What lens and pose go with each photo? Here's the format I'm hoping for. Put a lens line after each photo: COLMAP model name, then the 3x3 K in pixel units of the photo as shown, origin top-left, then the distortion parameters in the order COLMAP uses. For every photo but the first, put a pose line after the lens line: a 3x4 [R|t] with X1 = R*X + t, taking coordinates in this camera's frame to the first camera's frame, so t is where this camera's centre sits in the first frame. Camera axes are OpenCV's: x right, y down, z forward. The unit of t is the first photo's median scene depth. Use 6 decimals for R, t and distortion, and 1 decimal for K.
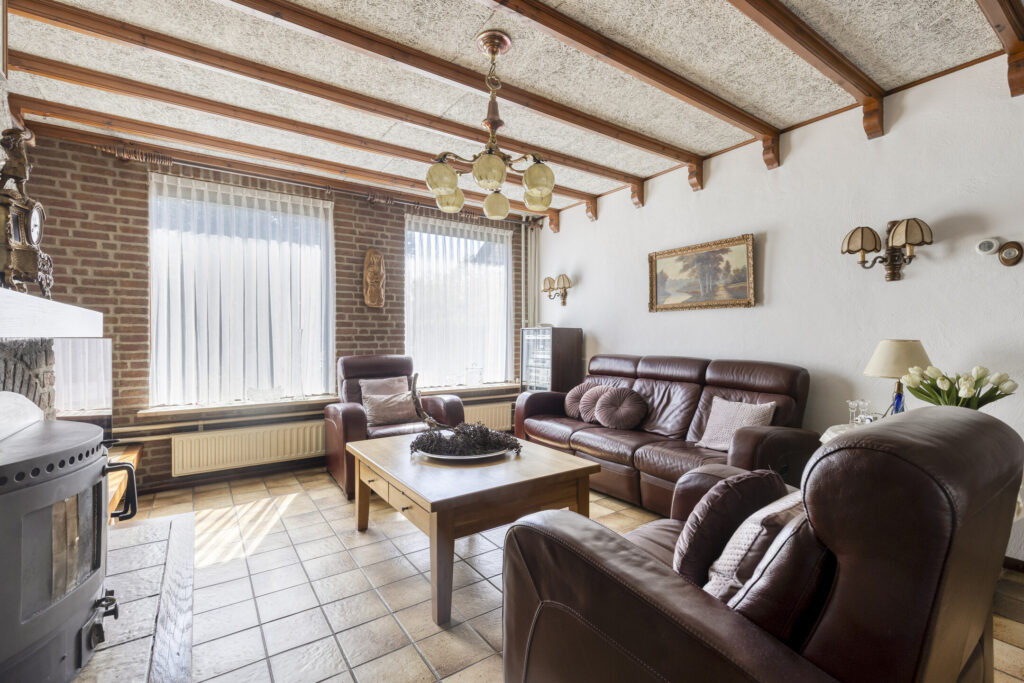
lens RADIAL K [[463.5, 0, 511.0], [0, 463.5, 339.2], [0, 0, 1]] dist [0.009624, 0.000017]
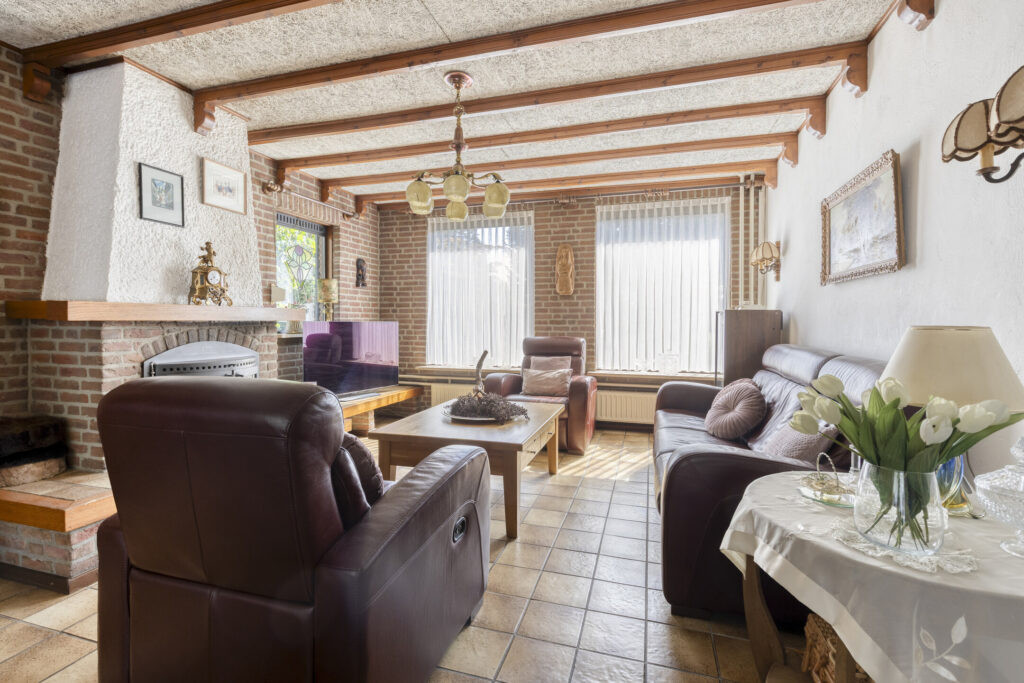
lens RADIAL K [[463.5, 0, 504.5], [0, 463.5, 324.6], [0, 0, 1]] dist [0.009624, 0.000017]
pose [[0.618503, 0.007494, -0.785746, 0.516173], [-0.004752, 0.999972, 0.005797, -0.002149], [0.785768, 0.000148, 0.618522, 0.180286]]
